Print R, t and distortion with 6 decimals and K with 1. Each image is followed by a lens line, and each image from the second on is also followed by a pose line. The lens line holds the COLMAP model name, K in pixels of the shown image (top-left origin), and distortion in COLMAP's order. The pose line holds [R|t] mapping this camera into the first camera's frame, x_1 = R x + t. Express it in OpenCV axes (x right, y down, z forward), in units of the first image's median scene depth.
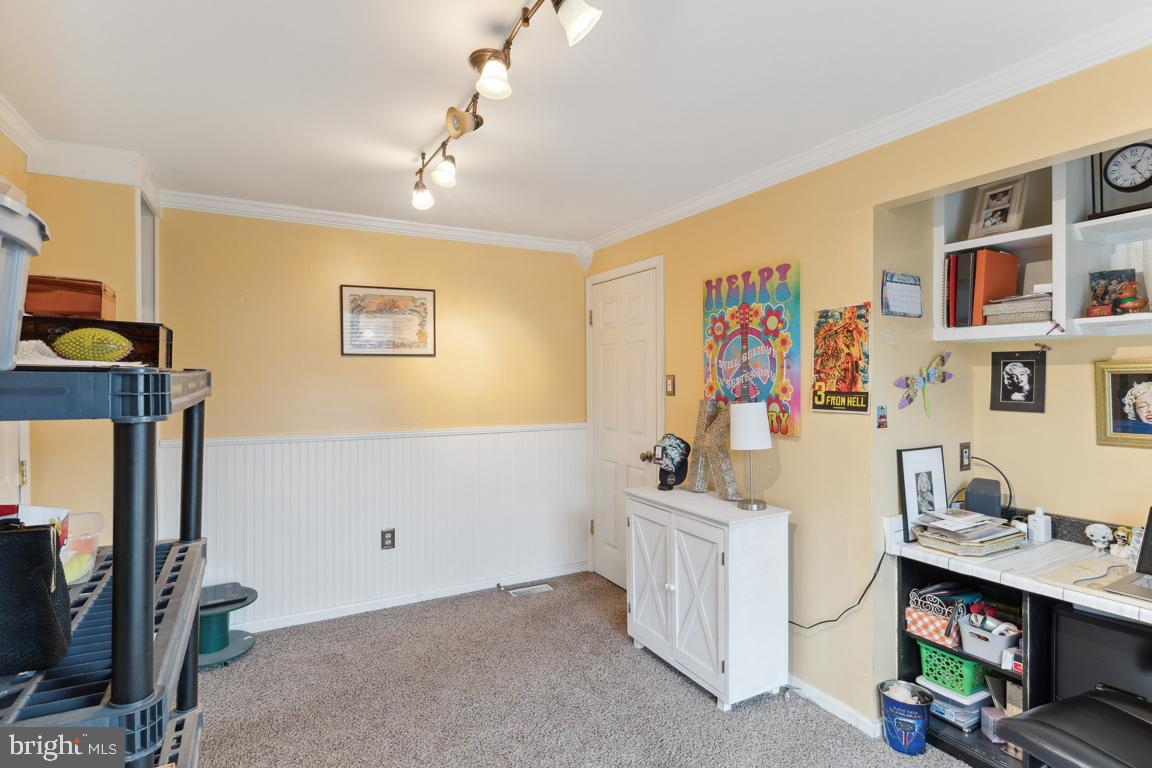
lens RADIAL K [[582.8, 0, 580.9], [0, 582.8, 379.5], [0, 0, 1]] dist [-0.014363, 0.000500]
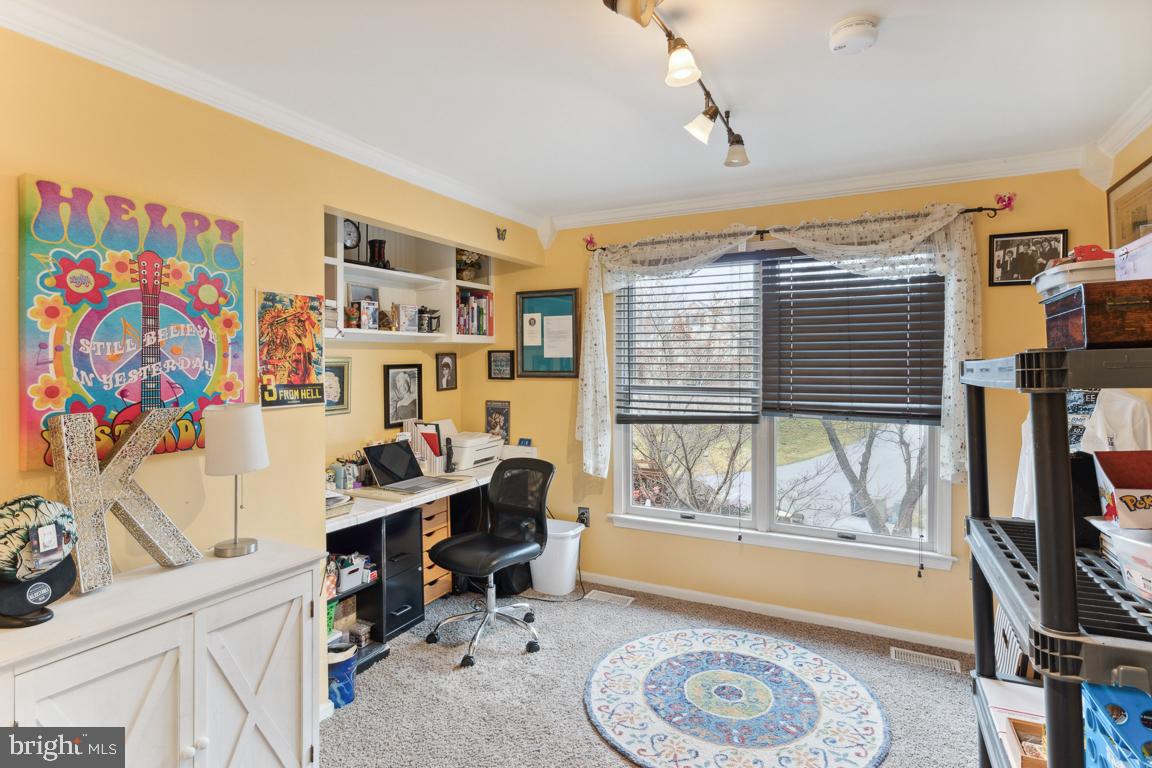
lens RADIAL K [[582.8, 0, 580.9], [0, 582.8, 379.5], [0, 0, 1]] dist [-0.014363, 0.000500]
pose [[-0.550386, -0.009985, 0.834850, -0.540309], [0.013513, 0.999691, 0.020864, -0.000290], [-0.834801, 0.022765, -0.550081, 1.040380]]
